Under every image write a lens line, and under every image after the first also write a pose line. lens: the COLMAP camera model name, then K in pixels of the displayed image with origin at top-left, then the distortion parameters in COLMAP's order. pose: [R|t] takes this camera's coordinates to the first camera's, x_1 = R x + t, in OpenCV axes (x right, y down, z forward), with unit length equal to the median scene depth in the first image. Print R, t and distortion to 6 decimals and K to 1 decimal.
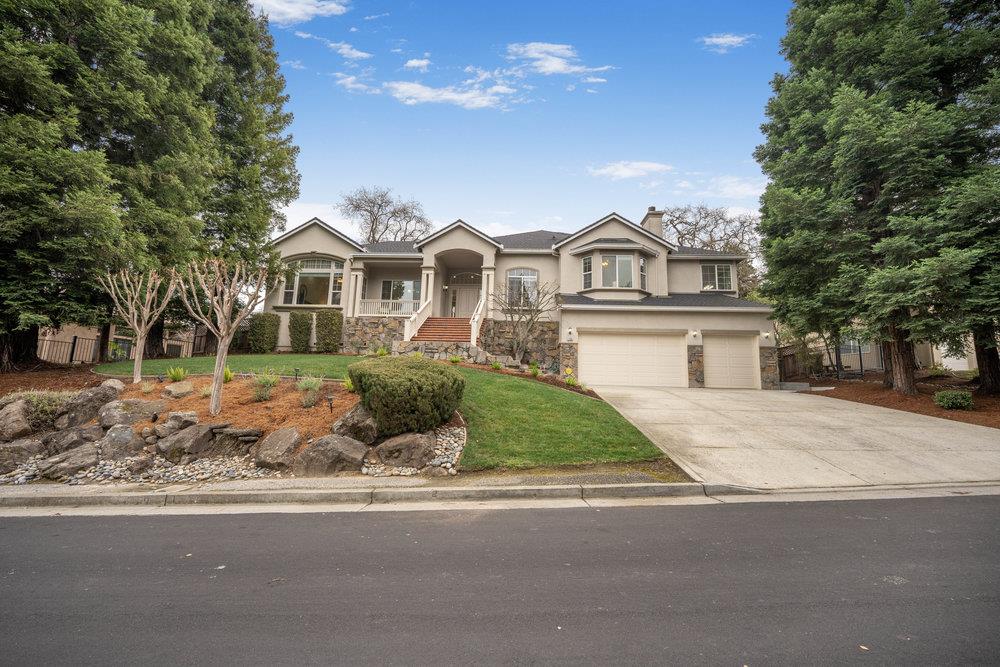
lens RADIAL K [[434.1, 0, 476.2], [0, 434.1, 323.5], [0, 0, 1]] dist [-0.016082, -0.001556]
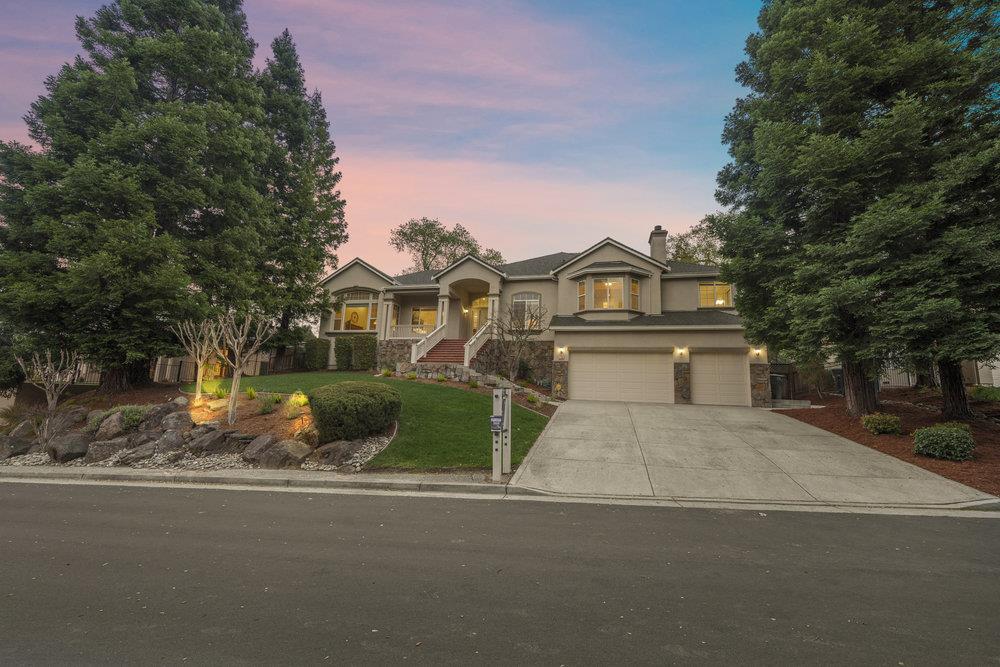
lens RADIAL K [[423.3, 0, 472.9], [0, 423.3, 322.5], [0, 0, 1]] dist [-0.004877, -0.001791]
pose [[0.976905, -0.029533, -0.211624, 0.207955], [0.025043, 0.999401, -0.023866, -0.030378], [0.212203, 0.018015, 0.977060, -0.089259]]
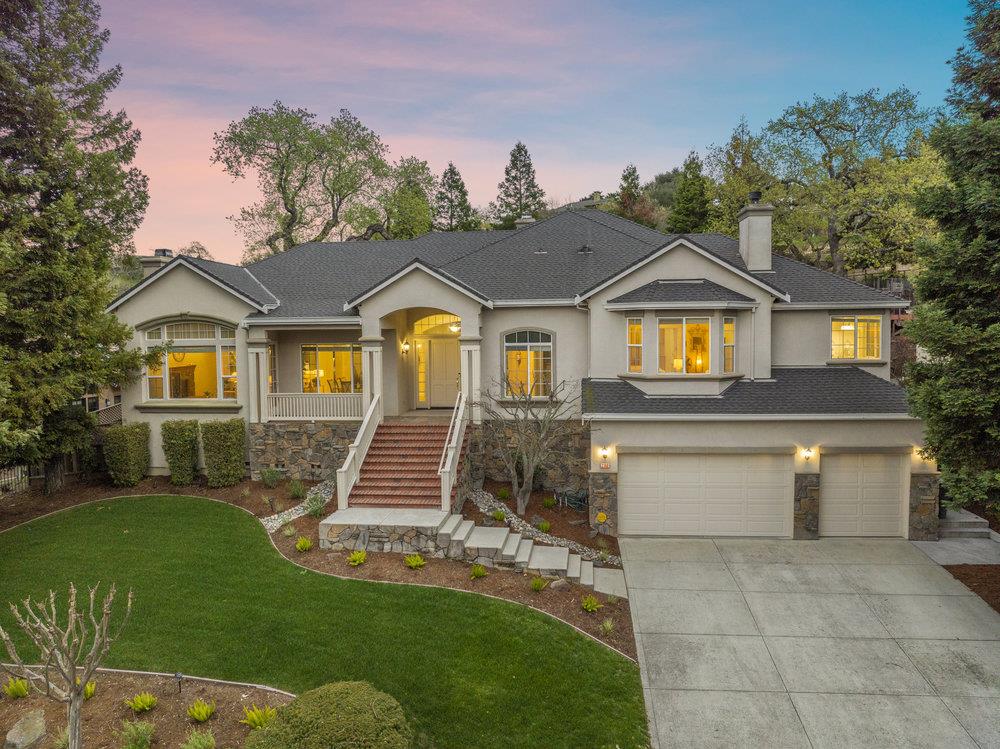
lens RADIAL K [[740.7, 0, 453.7], [0, 740.7, 368.7], [0, 0, 1]] dist [-0.044481, -0.012134]
pose [[0.996689, -0.053456, -0.061270, 0.066944], [0.065306, 0.975188, 0.211527, -0.309754], [0.048442, -0.214828, 0.975450, -0.009664]]
